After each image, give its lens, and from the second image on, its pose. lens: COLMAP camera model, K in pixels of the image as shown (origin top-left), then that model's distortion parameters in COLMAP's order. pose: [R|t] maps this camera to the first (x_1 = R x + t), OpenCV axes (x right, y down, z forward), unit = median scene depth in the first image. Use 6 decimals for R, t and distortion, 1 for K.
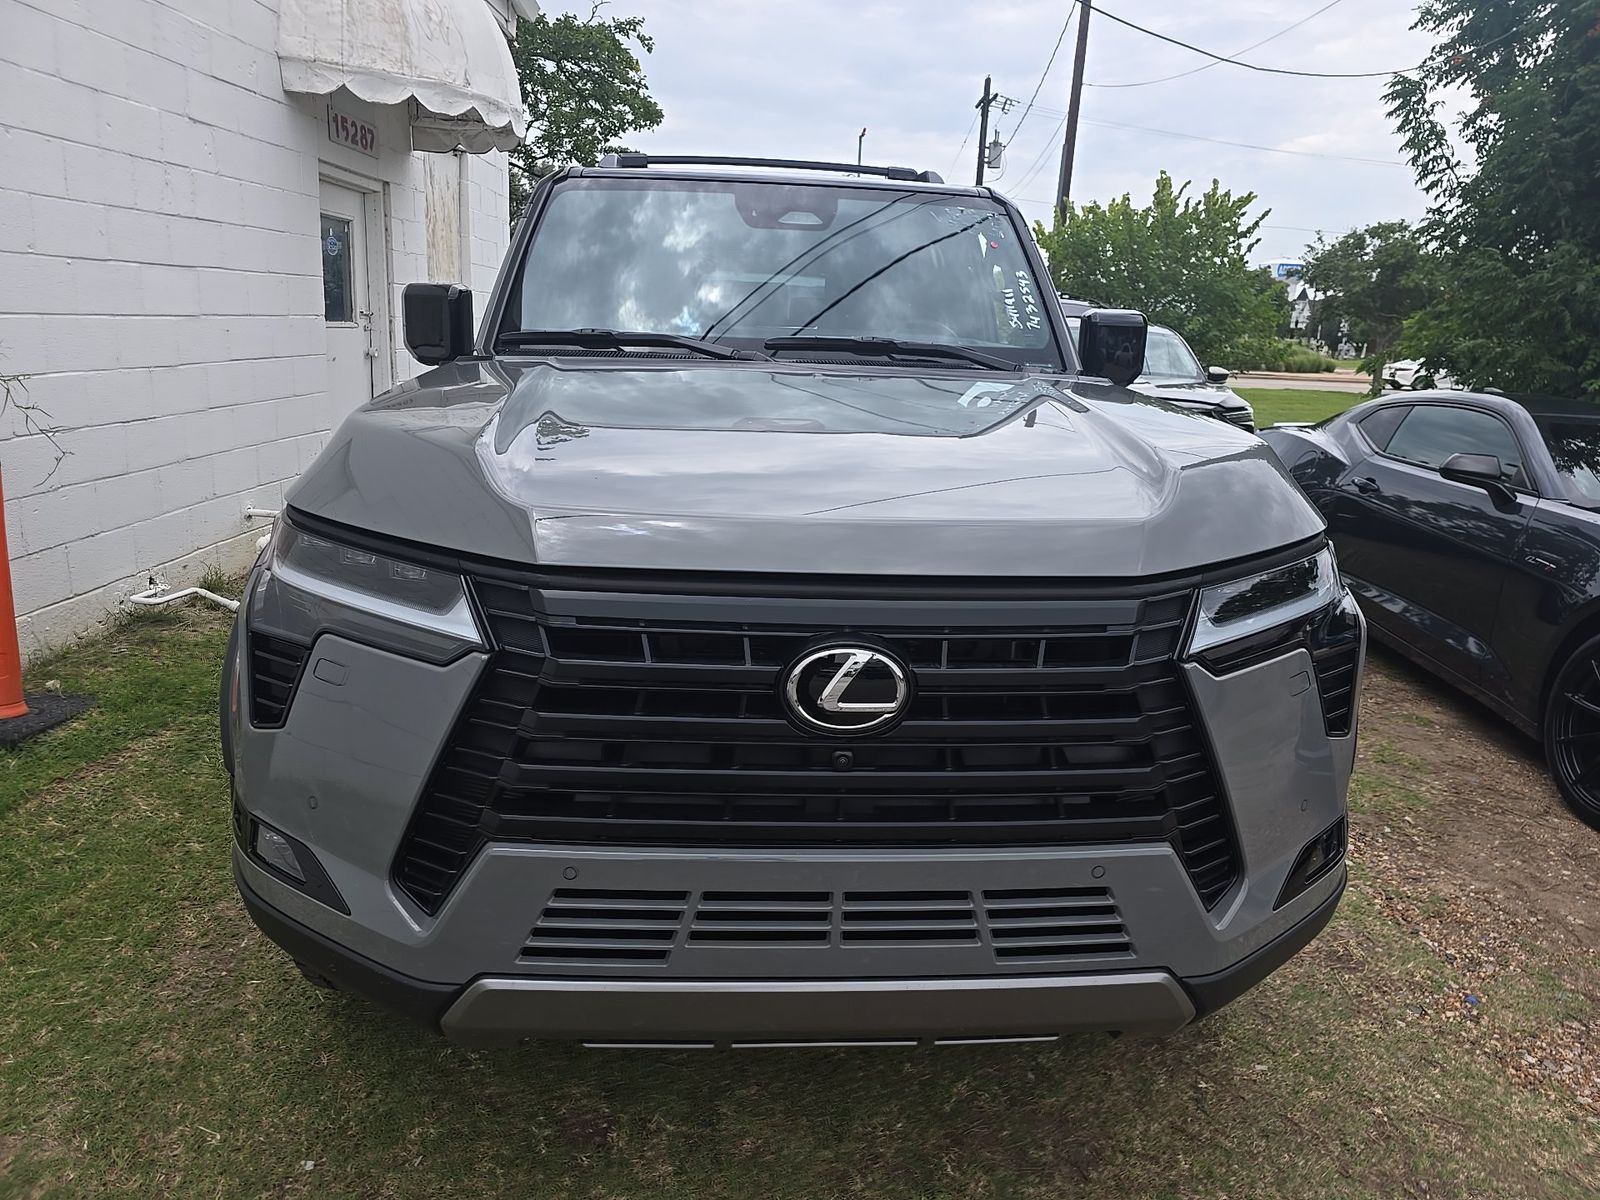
lens RADIAL K [[1057.4, 0, 830.3], [0, 1057.4, 583.4], [0, 0, 1]] dist [0.038259, -0.038172]
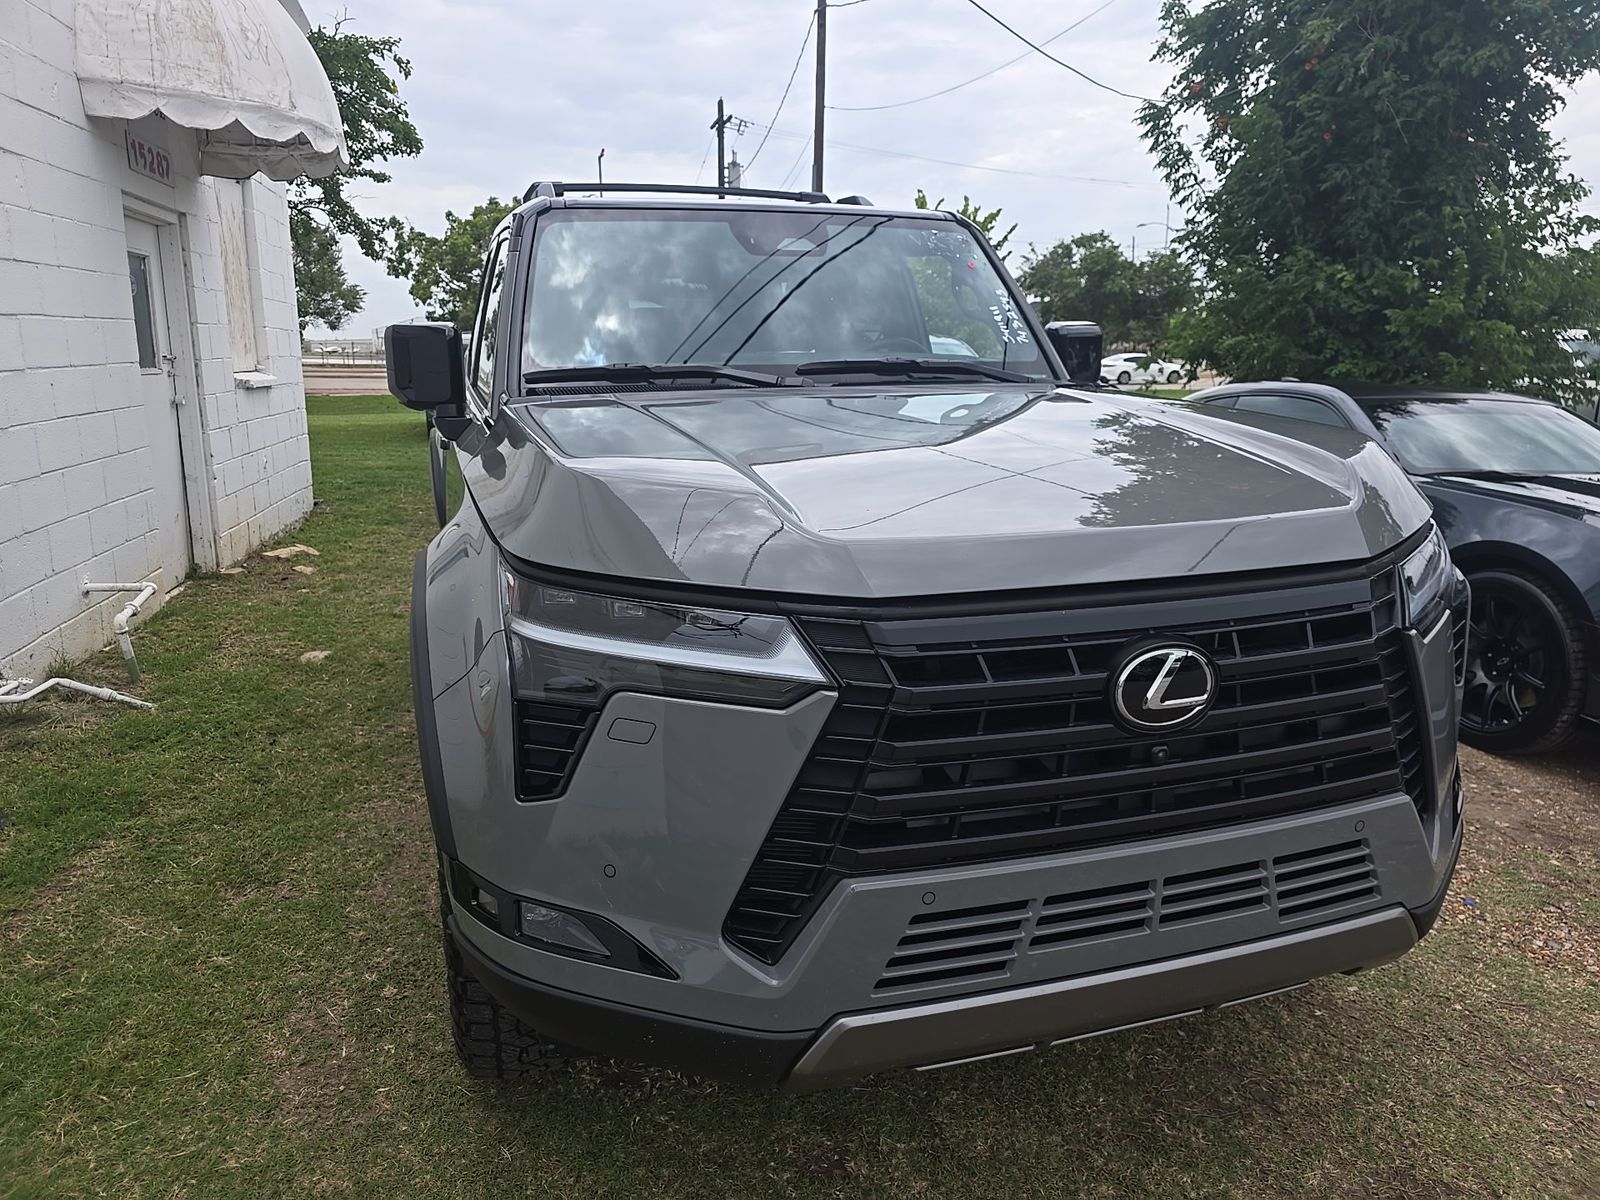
lens RADIAL K [[1057.4, 0, 779.3], [0, 1057.4, 587.3], [0, 0, 1]] dist [0.038259, -0.038172]
pose [[0.972219, -0.093396, 0.214635, -0.283390], [0.095948, 0.995385, -0.001478, -0.017127], [-0.213506, 0.022031, 0.976693, 0.017666]]
